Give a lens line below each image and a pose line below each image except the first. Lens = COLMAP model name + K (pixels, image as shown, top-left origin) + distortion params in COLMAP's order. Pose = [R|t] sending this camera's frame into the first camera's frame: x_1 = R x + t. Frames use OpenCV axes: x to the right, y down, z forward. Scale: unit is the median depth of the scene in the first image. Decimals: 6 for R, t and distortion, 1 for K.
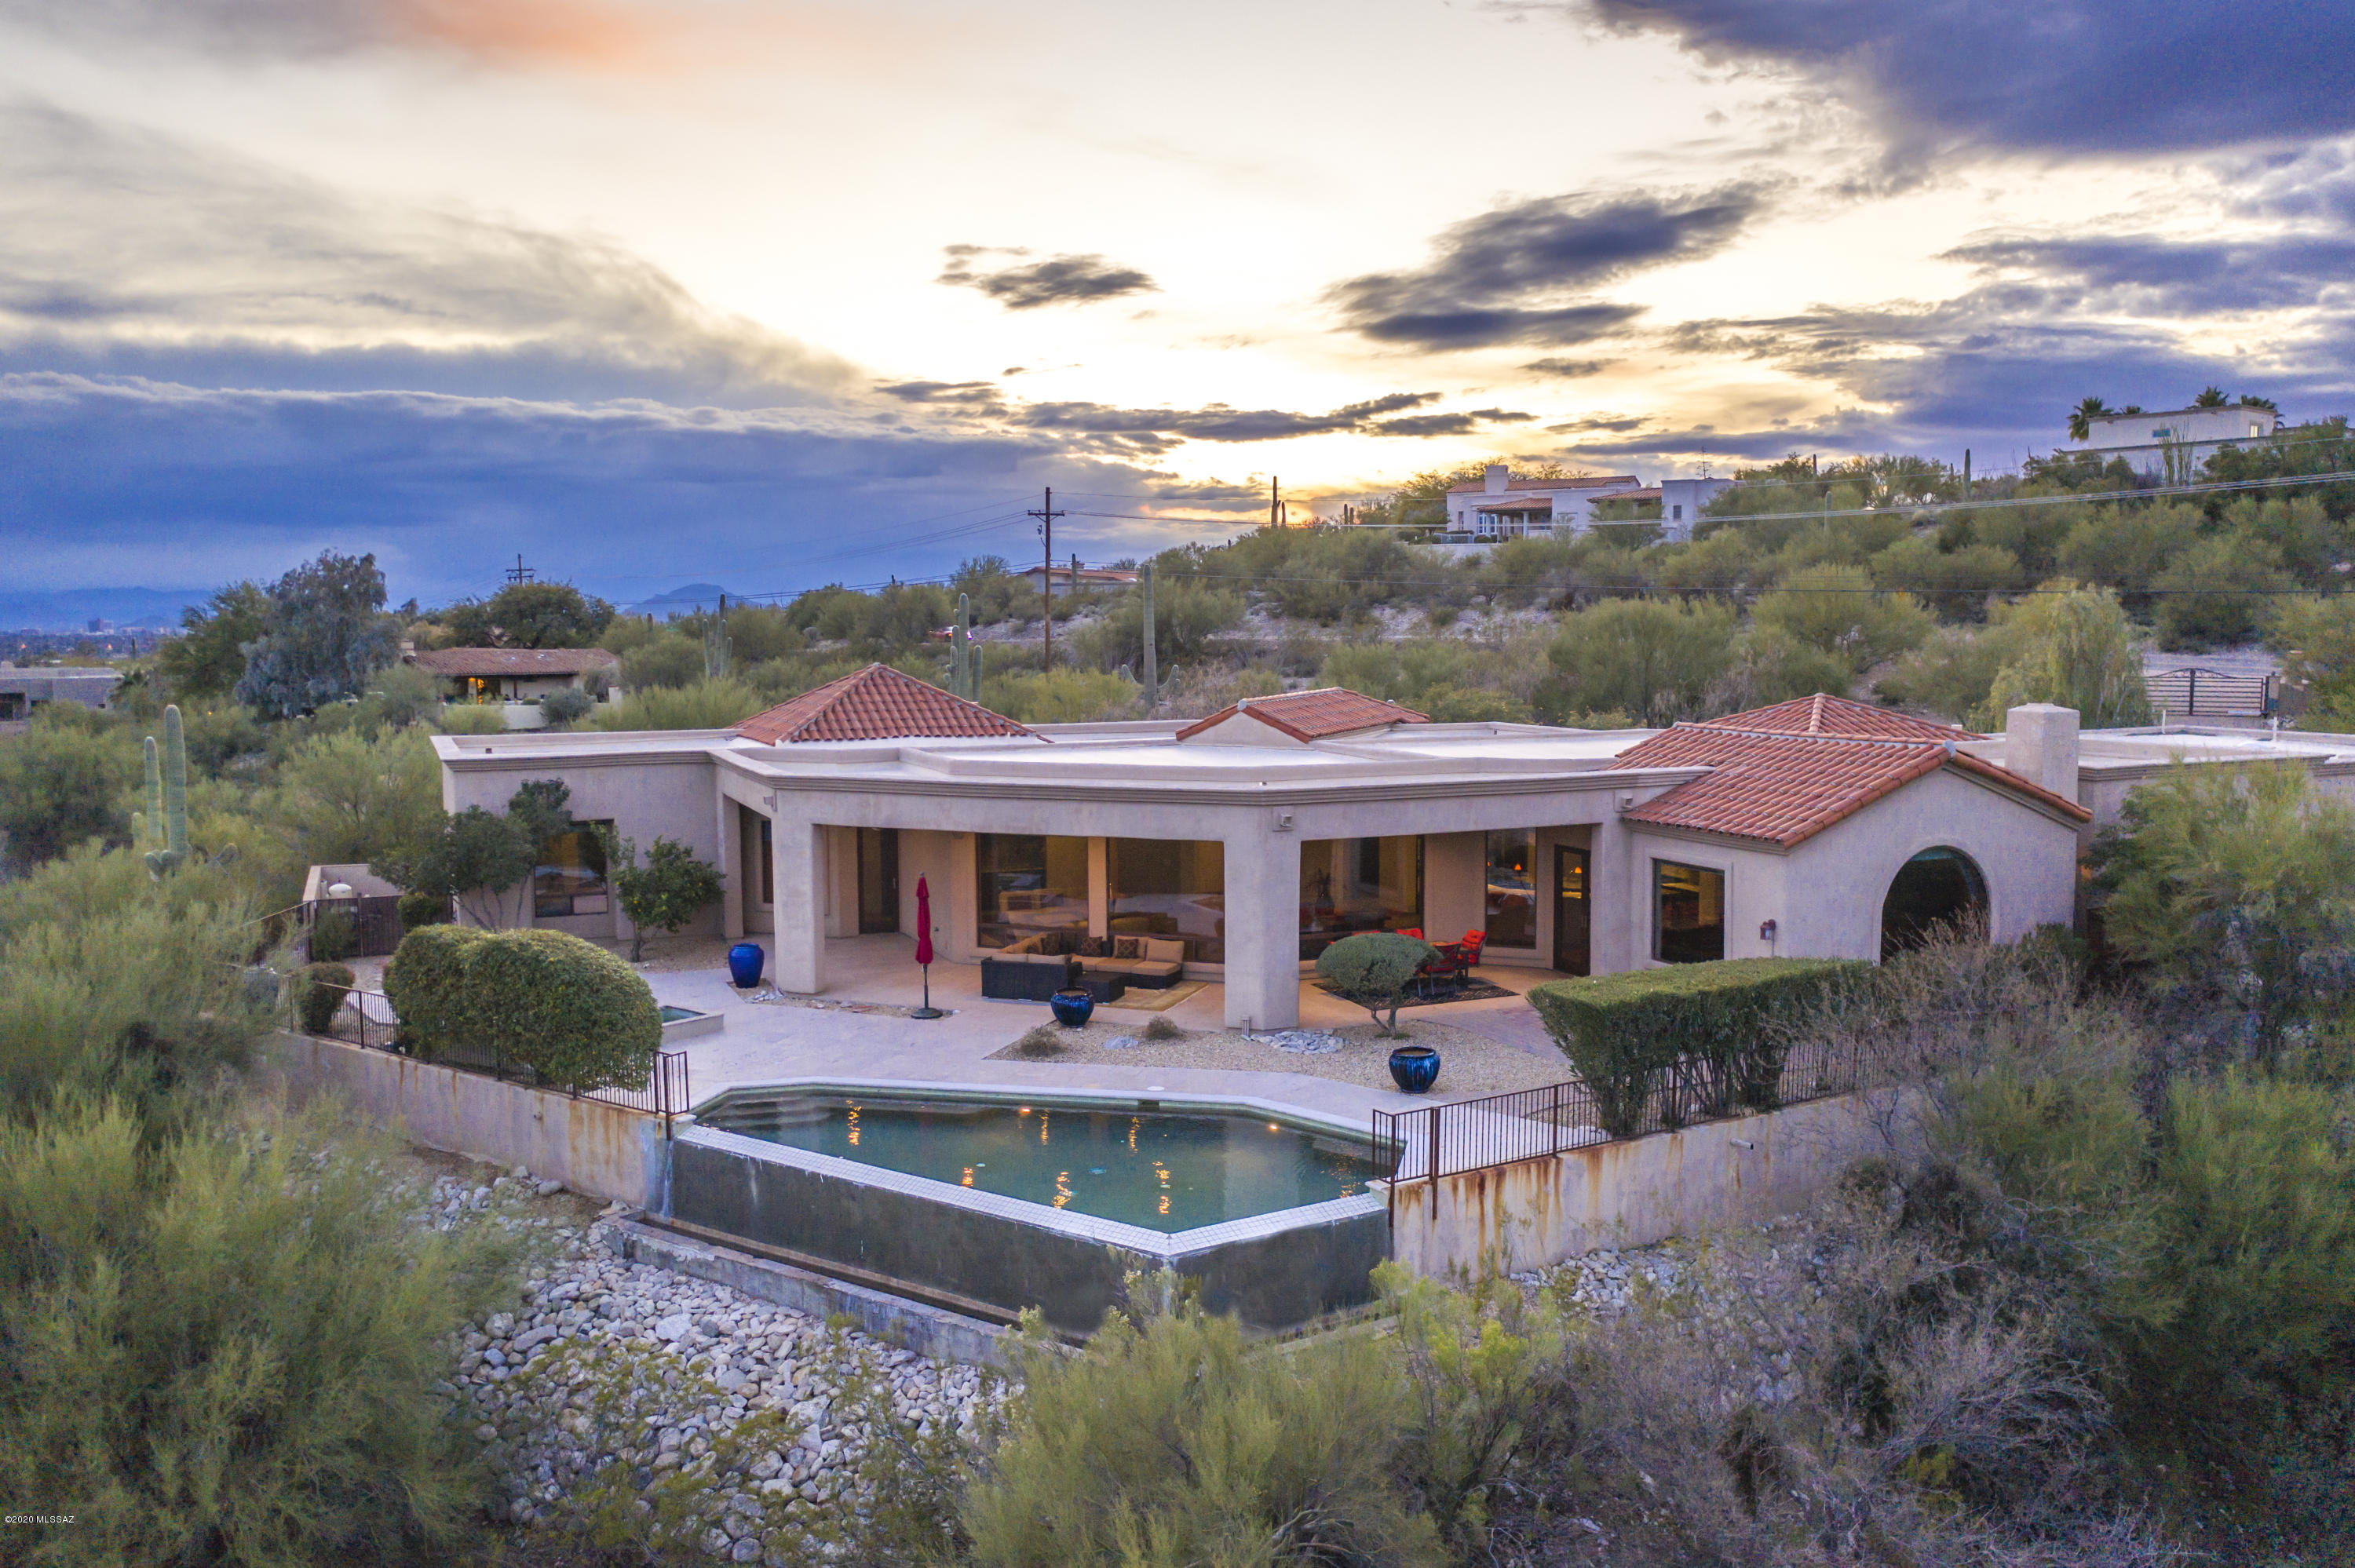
lens RADIAL K [[1853.5, 0, 1216.2], [0, 1853.5, 661.6], [0, 0, 1]] dist [0.002313, 0.006641]
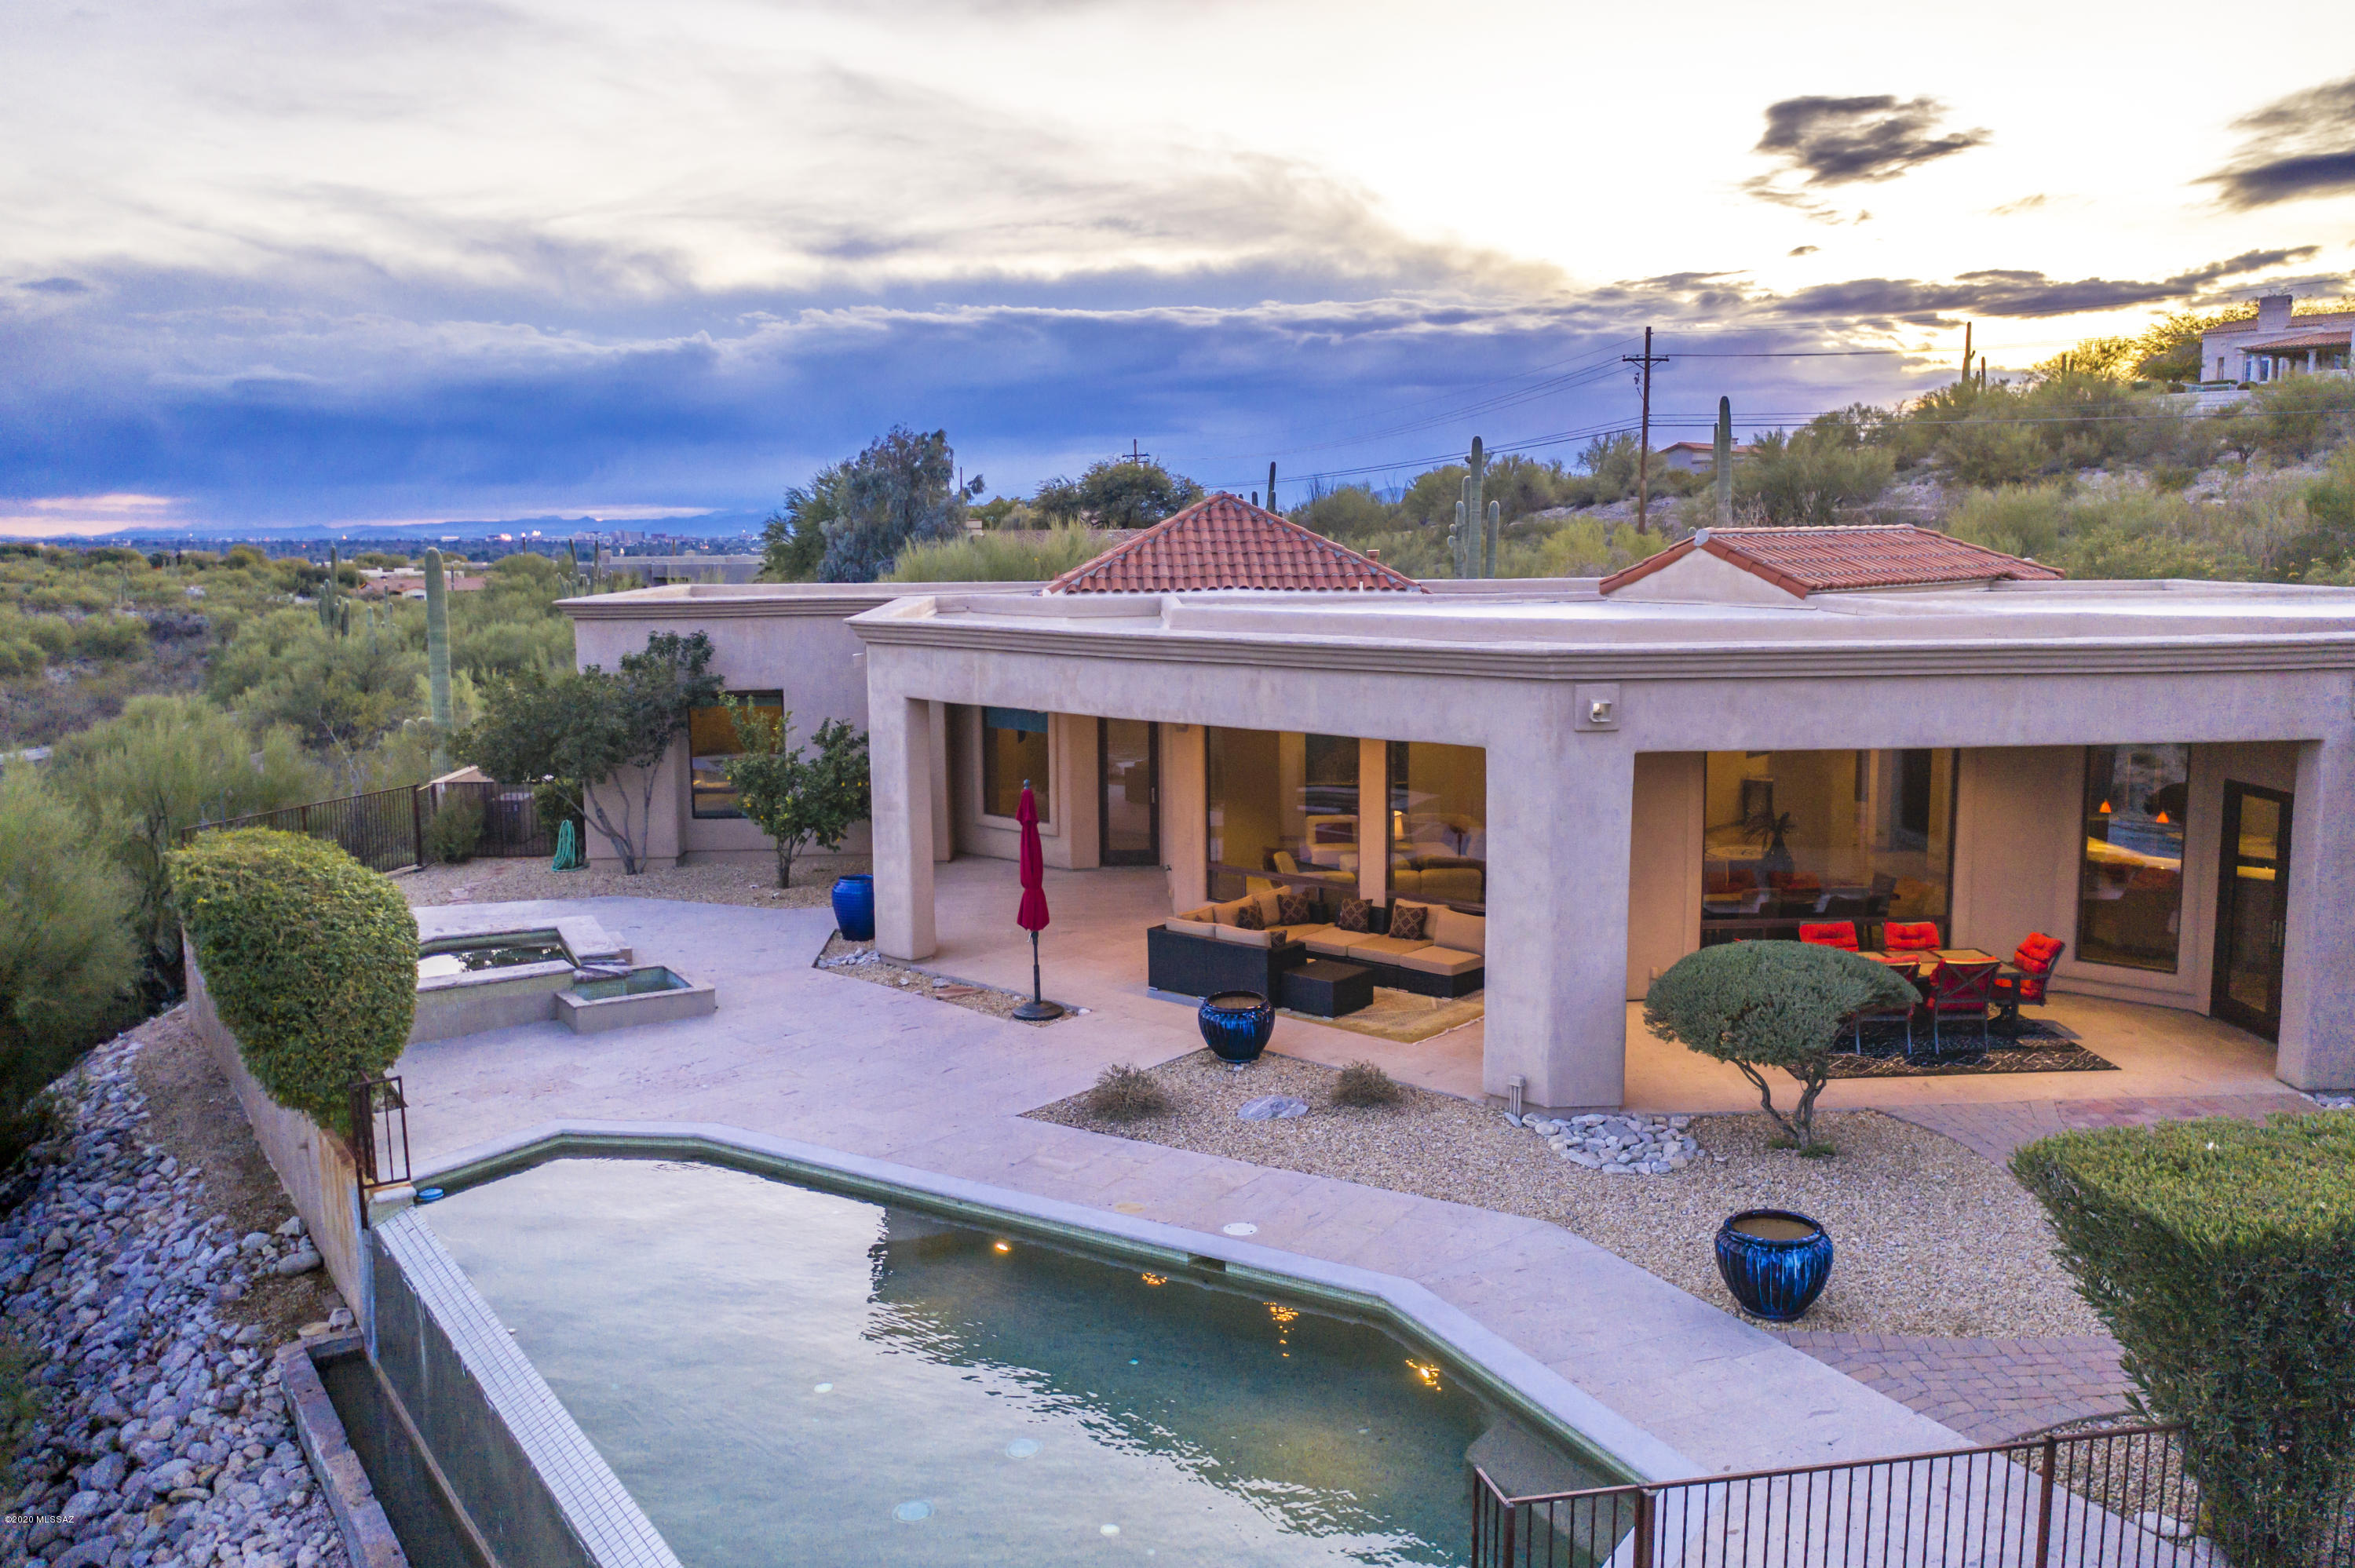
lens RADIAL K [[1853.5, 0, 1222.1], [0, 1853.5, 724.4], [0, 0, 1]] dist [0.002313, 0.006641]
pose [[0.932644, 0.031694, -0.359402, 0.094928], [-0.001177, 0.996396, 0.084813, 0.035288], [0.360795, -0.078677, 0.929321, 0.371002]]
